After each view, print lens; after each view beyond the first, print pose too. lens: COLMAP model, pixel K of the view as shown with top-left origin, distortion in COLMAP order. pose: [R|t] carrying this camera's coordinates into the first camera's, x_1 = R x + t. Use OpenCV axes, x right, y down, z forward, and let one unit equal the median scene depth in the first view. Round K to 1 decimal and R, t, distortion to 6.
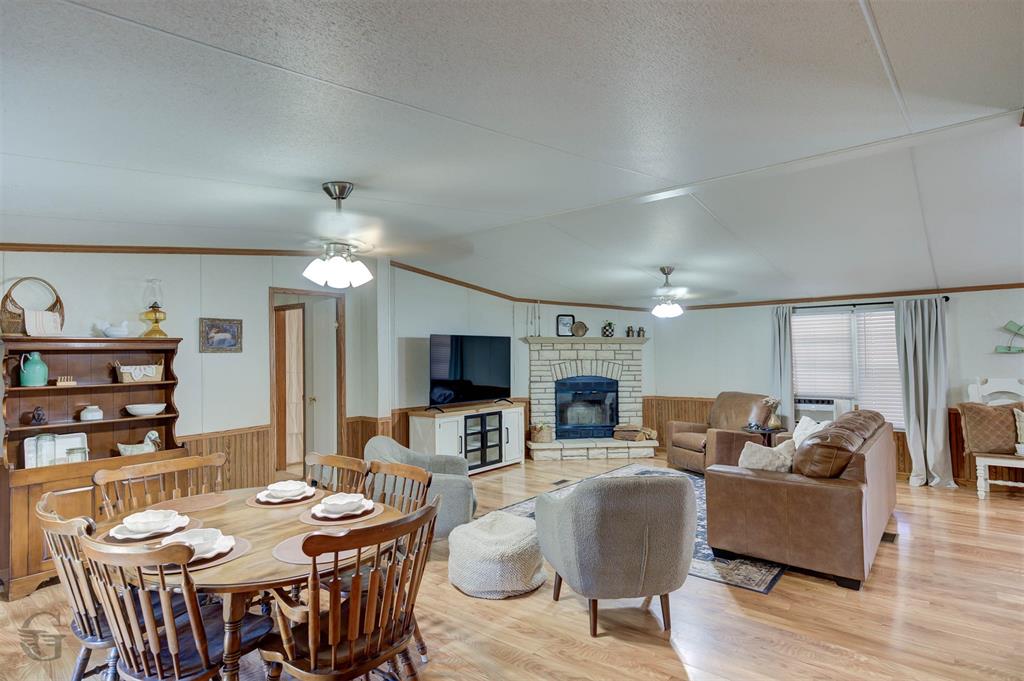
lens RADIAL K [[549.1, 0, 515.1], [0, 549.1, 346.7], [0, 0, 1]] dist [0.025476, 0.000123]
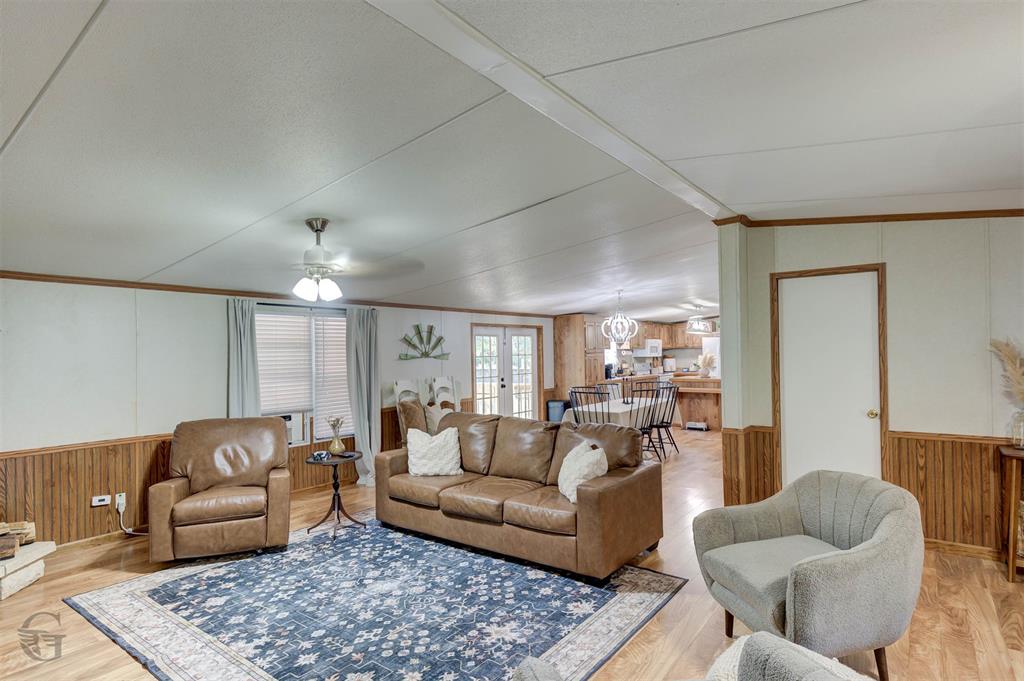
lens RADIAL K [[549.1, 0, 515.1], [0, 549.1, 346.7], [0, 0, 1]] dist [0.025476, 0.000123]
pose [[-0.050695, 0.027620, 0.998332, -0.290406], [0.003573, 0.999616, -0.027474, 0.014322], [-0.998708, 0.002174, -0.050774, 0.675097]]
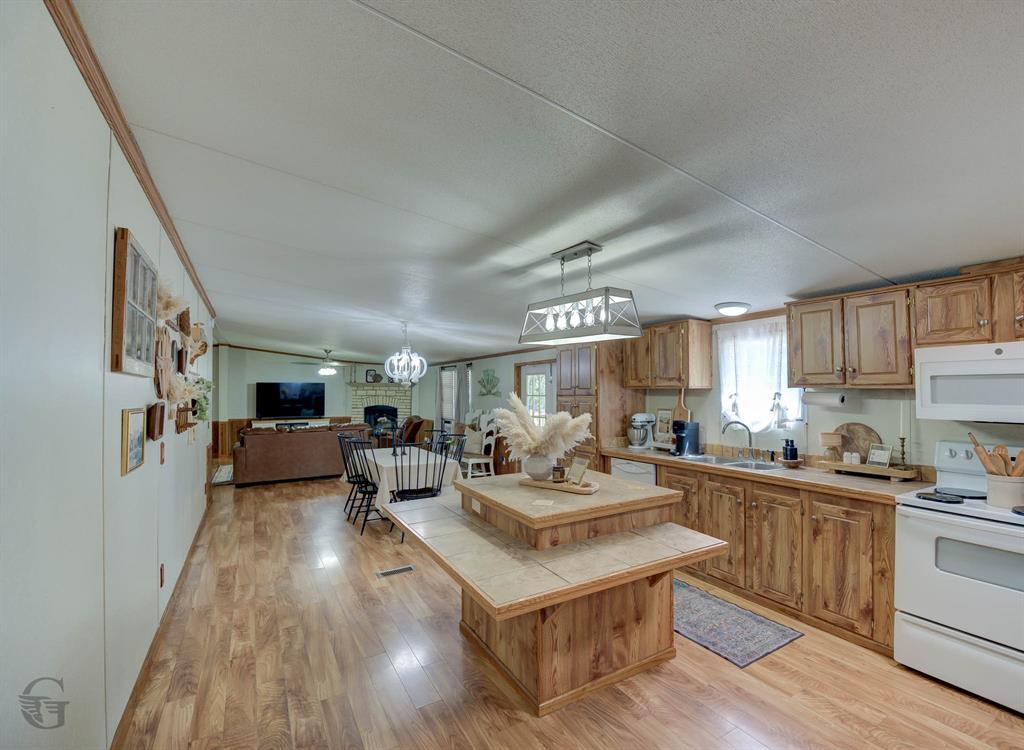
lens RADIAL K [[483.6, 0, 574.9], [0, 483.6, 379.1], [0, 0, 1]] dist [-0.019371, -0.000325]
pose [[0.956228, 0.002497, -0.292611, 1.346722], [-0.003396, 0.999991, -0.002566, -0.031781], [0.292602, 0.003447, 0.956228, -0.316700]]
